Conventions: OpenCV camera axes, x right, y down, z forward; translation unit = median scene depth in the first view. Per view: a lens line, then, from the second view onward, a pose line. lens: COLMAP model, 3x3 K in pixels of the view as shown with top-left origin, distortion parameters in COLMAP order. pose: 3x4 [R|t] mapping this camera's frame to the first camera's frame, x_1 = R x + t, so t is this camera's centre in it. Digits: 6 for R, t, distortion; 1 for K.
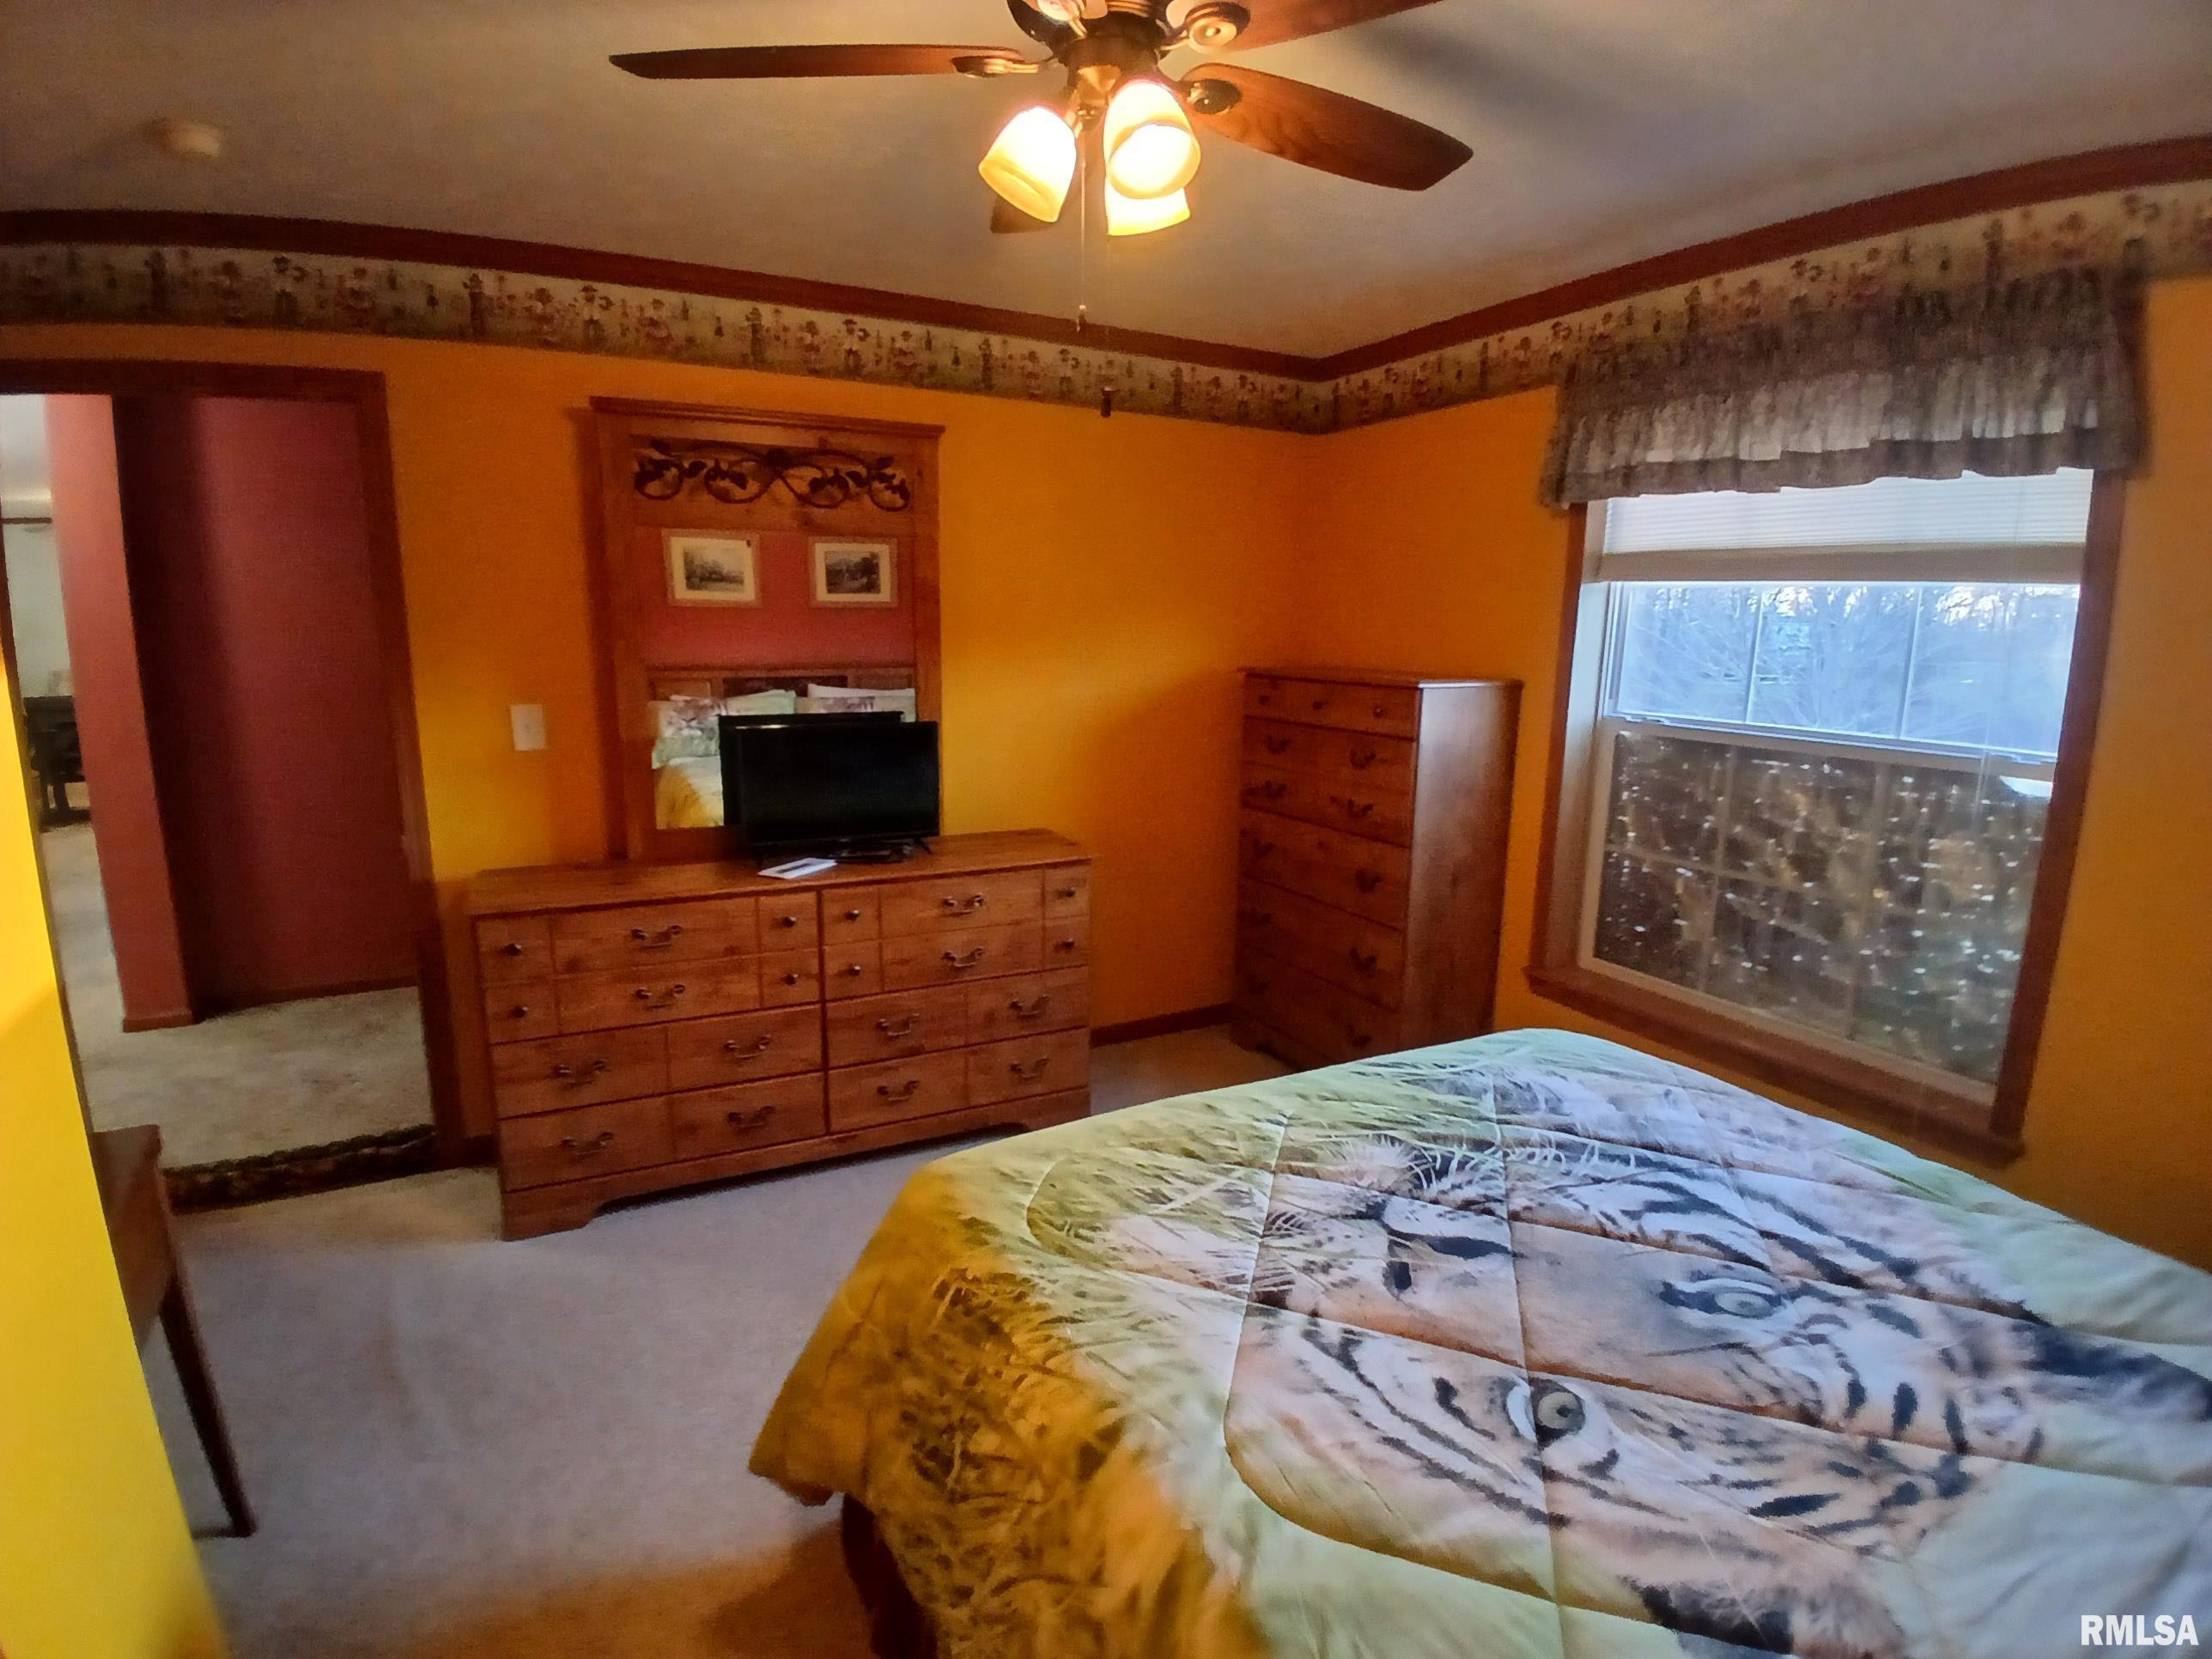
lens RADIAL K [[1113.0, 0, 1106.0], [0, 1113.0, 829.5], [0, 0, 1]] dist [0.022134, -0.055779]
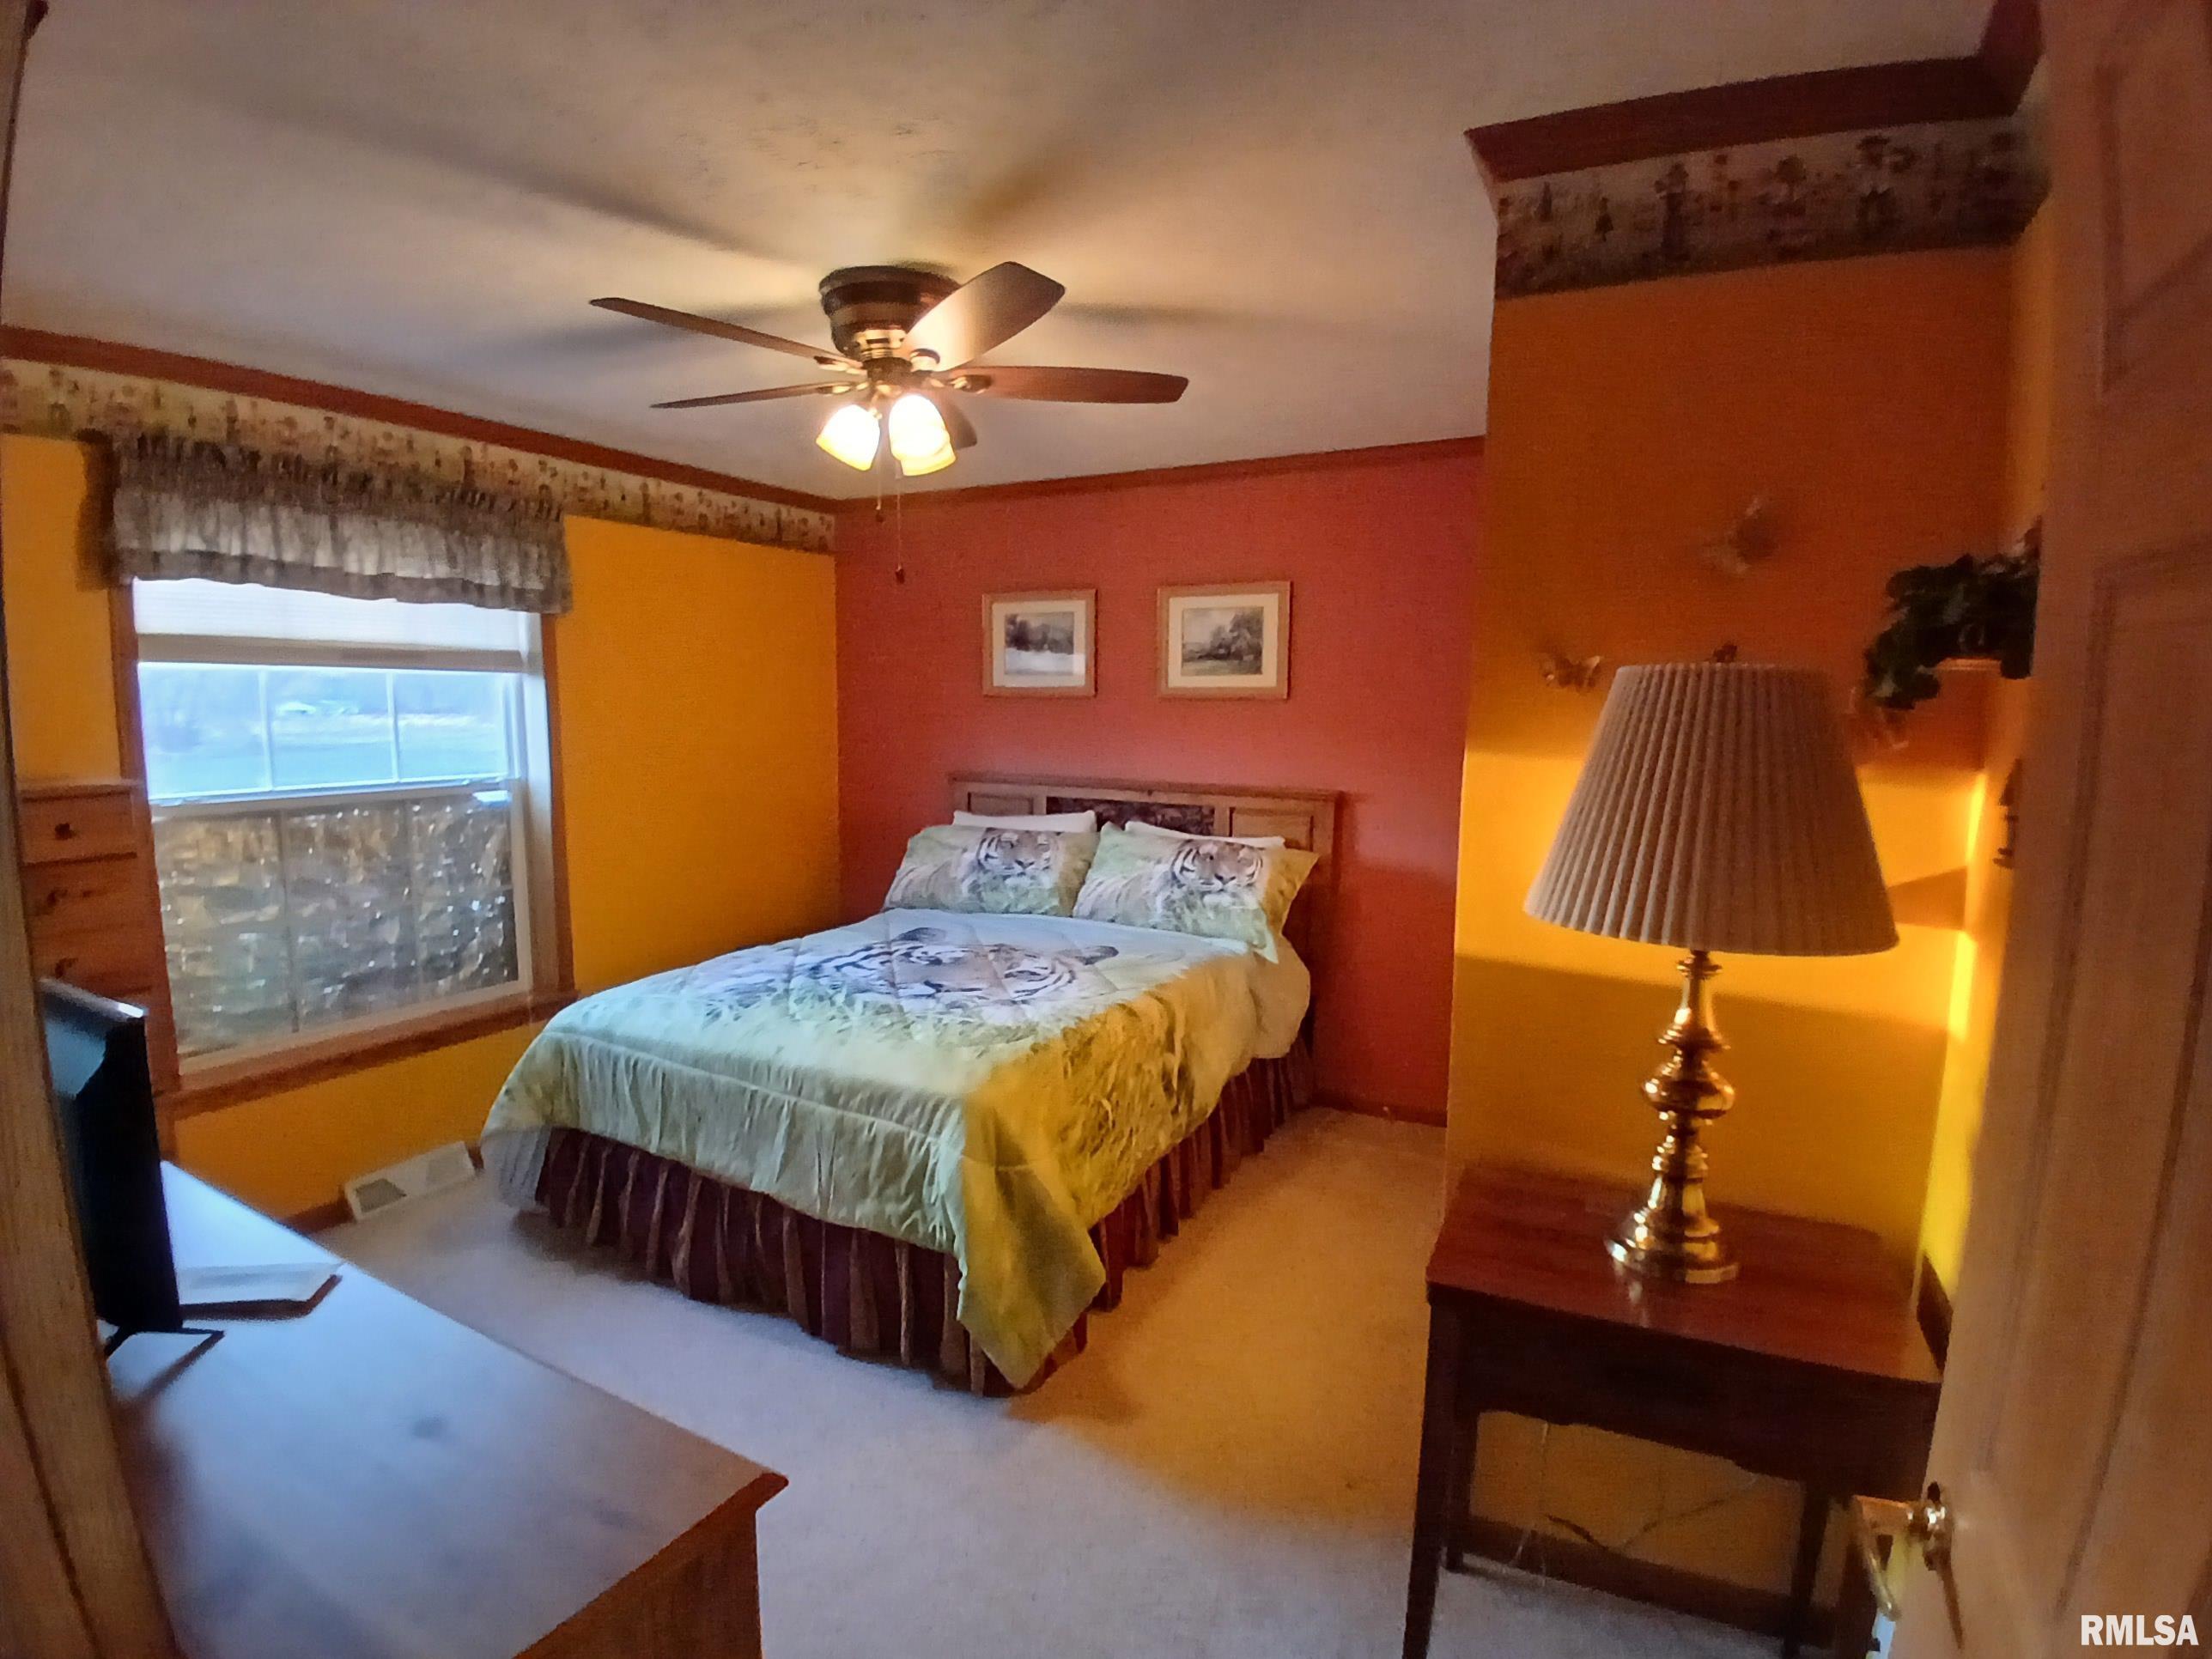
lens RADIAL K [[1113.0, 0, 1106.0], [0, 1113.0, 829.5], [0, 0, 1]] dist [0.022134, -0.055779]
pose [[-0.569755, -0.118003, 0.813299, -1.412245], [0.142850, 0.960352, 0.239412, -0.348728], [-0.809304, 0.252586, -0.530309, 1.564542]]
